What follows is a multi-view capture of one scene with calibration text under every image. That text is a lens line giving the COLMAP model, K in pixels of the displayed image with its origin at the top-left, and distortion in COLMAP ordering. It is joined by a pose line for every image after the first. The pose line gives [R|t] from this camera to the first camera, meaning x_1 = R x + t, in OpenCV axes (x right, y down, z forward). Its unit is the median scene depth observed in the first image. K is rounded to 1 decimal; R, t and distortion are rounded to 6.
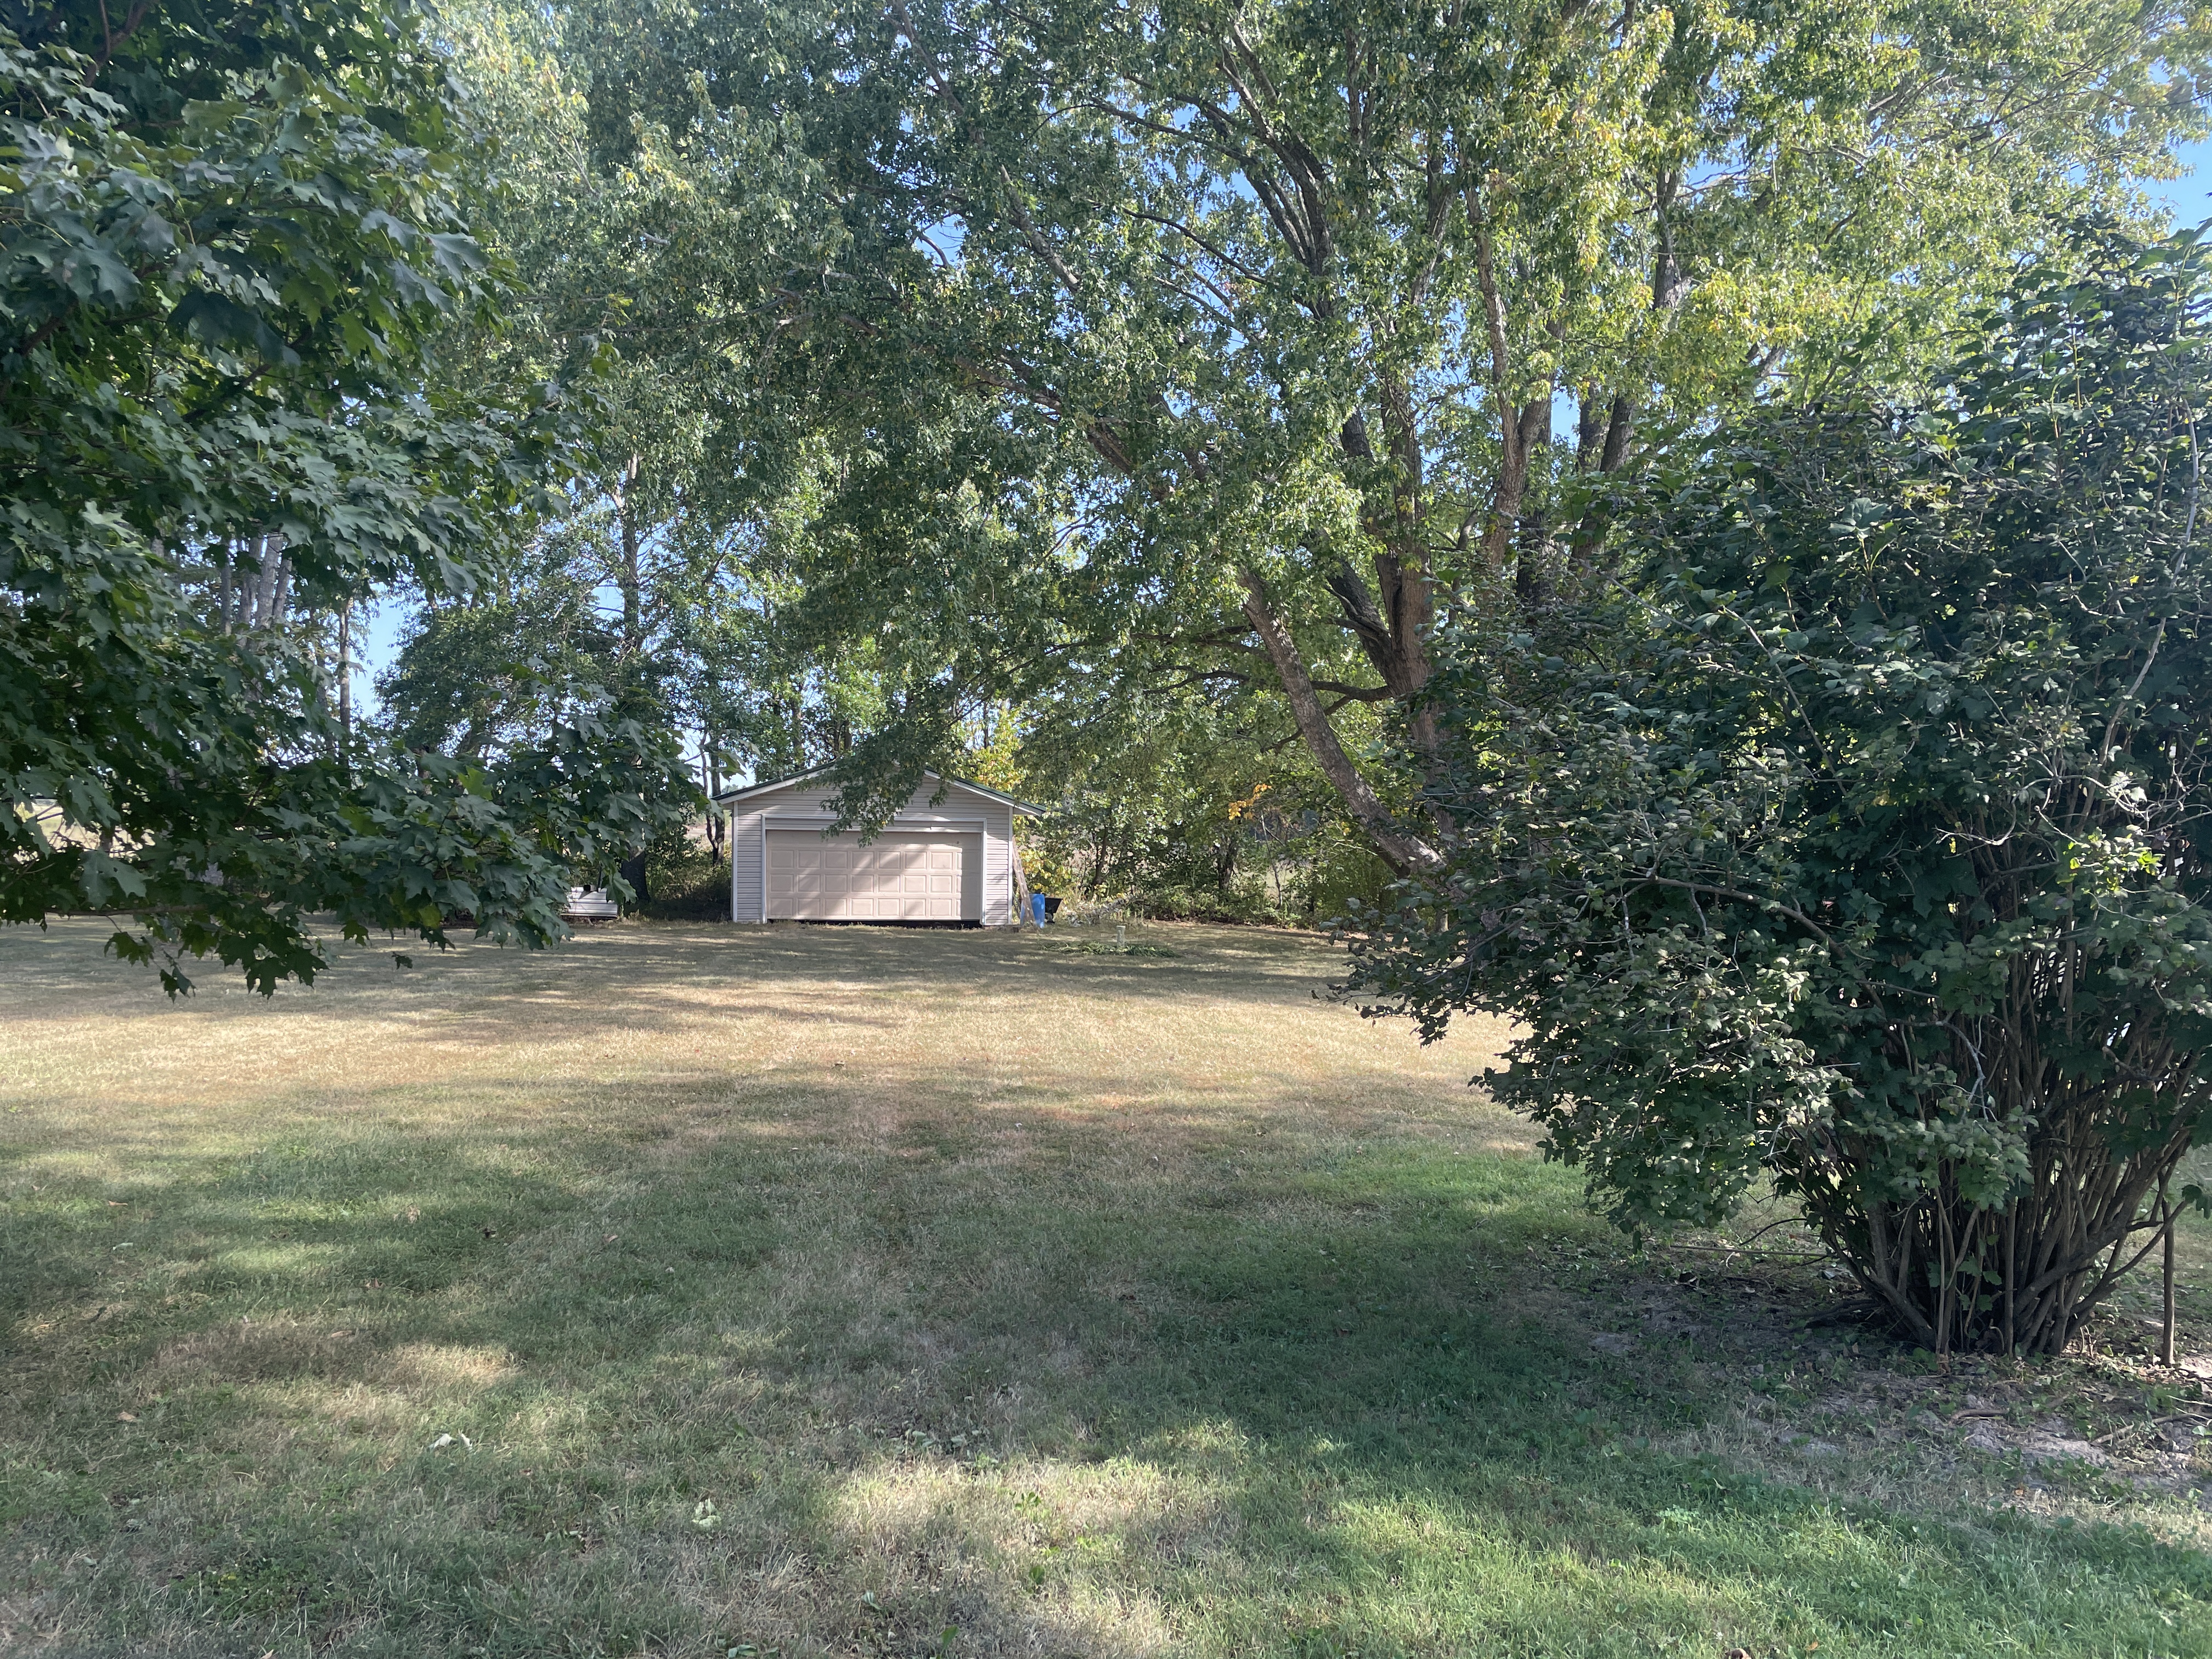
lens RADIAL K [[1658.5, 0, 1106.4], [0, 1658.5, 831.7], [0, 0, 1]] dist [0.084858, -0.108728]
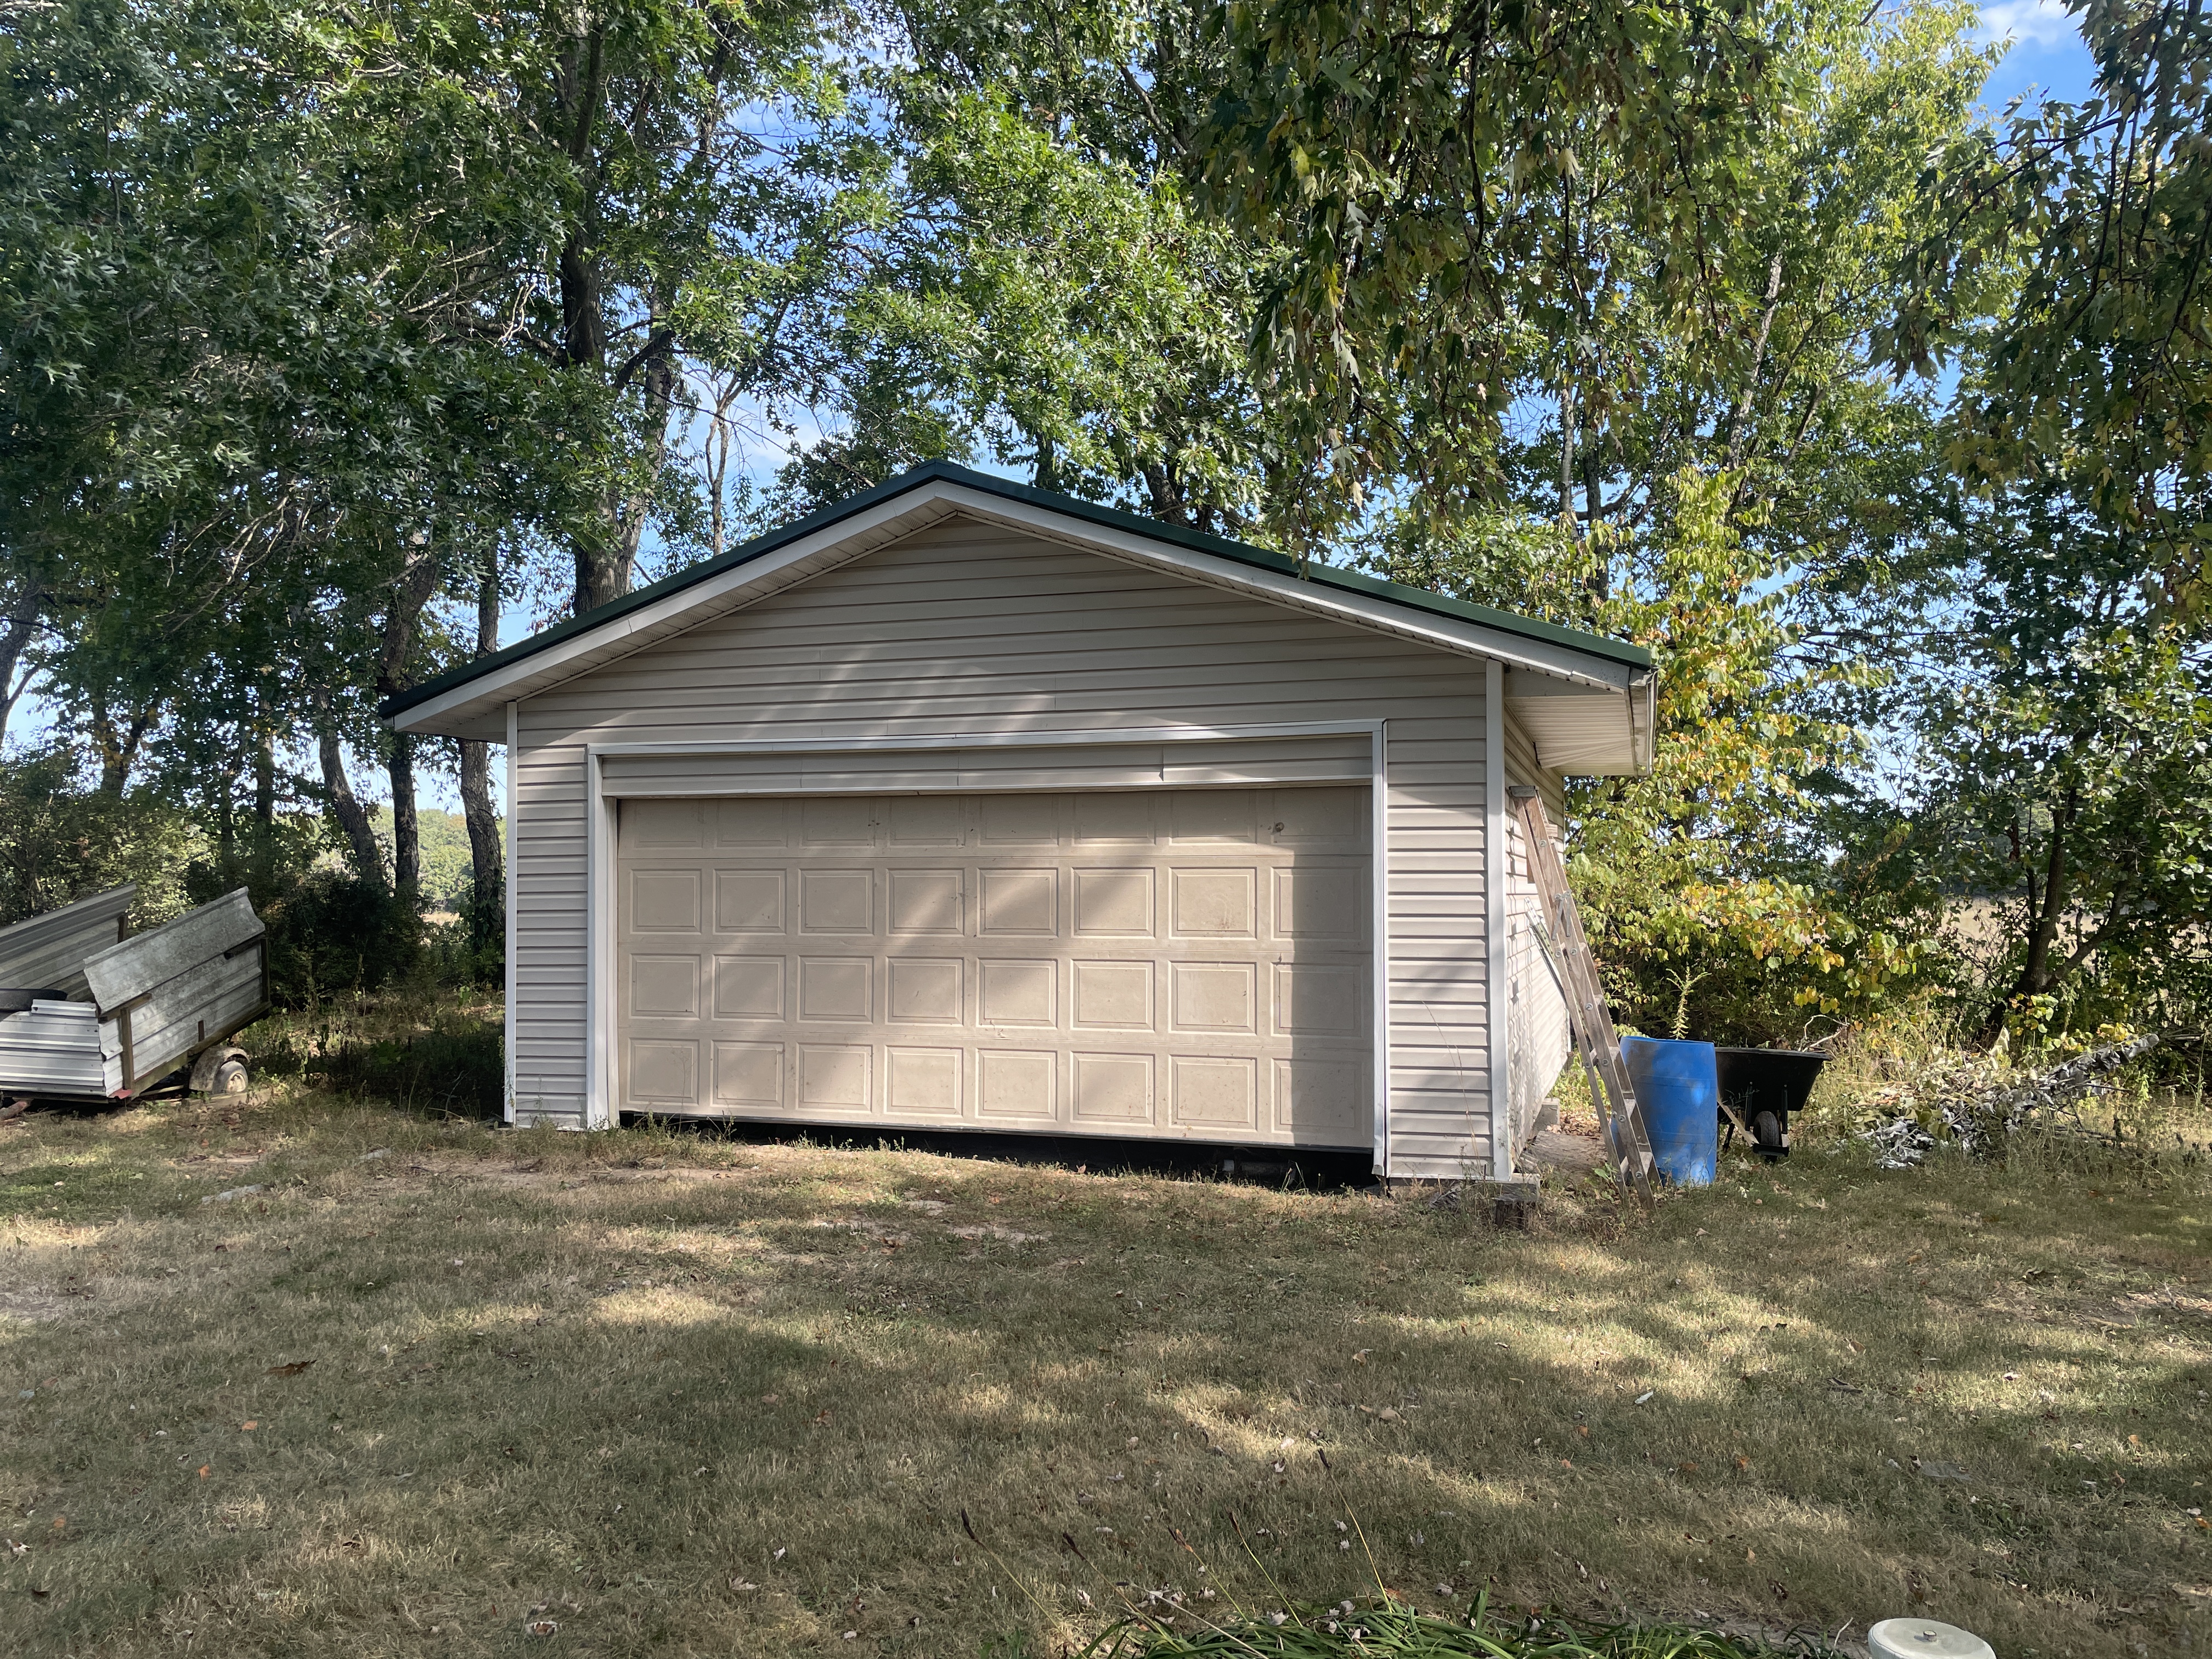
lens RADIAL K [[1658.5, 0, 1098.3], [0, 1658.5, 823.5], [0, 0, 1]] dist [0.084858, -0.108728]
pose [[0.848829, -0.037612, -0.527328, 0.017978], [0.009093, 0.998357, -0.056572, 0.019639], [0.528589, 0.043225, 0.847777, 0.777114]]
